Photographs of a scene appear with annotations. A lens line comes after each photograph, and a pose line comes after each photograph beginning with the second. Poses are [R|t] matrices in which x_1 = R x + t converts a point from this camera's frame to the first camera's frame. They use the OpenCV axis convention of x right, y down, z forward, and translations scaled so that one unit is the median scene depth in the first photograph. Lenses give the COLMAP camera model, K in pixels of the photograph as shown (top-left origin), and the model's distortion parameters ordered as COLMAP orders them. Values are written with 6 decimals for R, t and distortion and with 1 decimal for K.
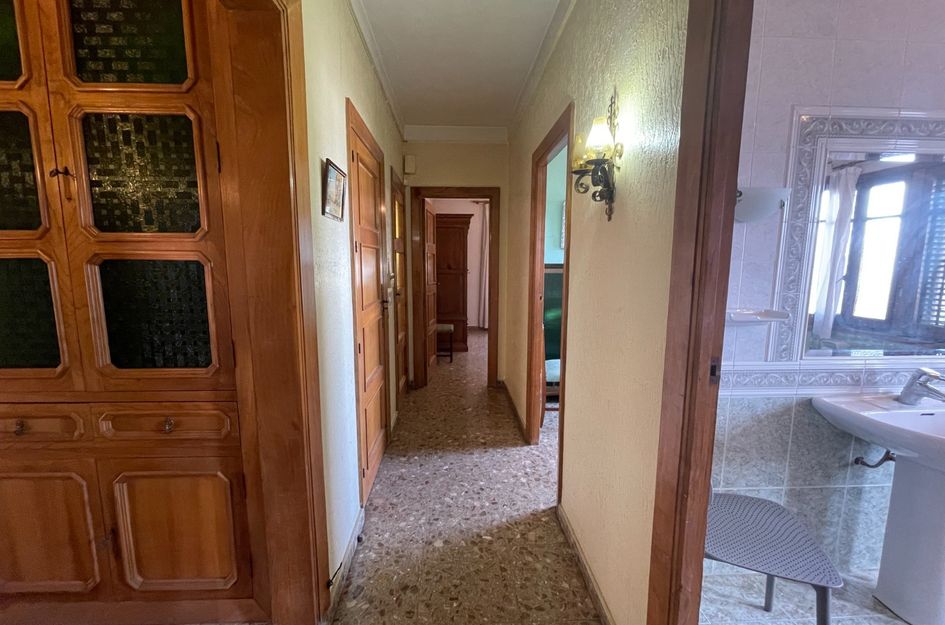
lens RADIAL K [[379.6, 0, 467.4], [0, 379.6, 309.5], [0, 0, 1]] dist [-0.005356, 0.001212]
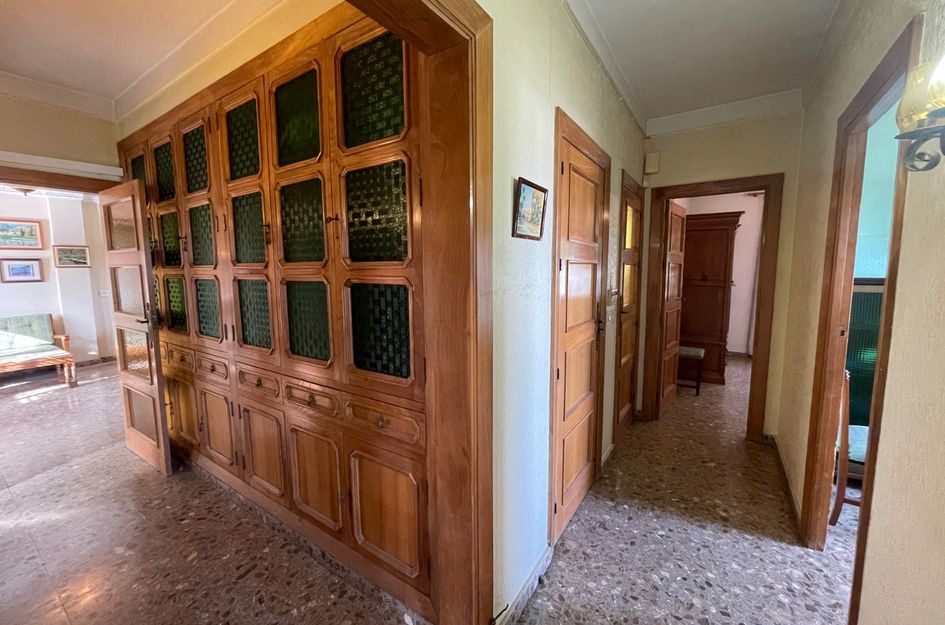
lens RADIAL K [[379.6, 0, 466.9], [0, 379.6, 310.3], [0, 0, 1]] dist [-0.005356, 0.001212]
pose [[0.806232, 0.055142, -0.589023, 0.073482], [-0.064080, 0.997928, 0.005712, -0.044270], [0.588118, 0.033139, 0.808096, 0.116909]]
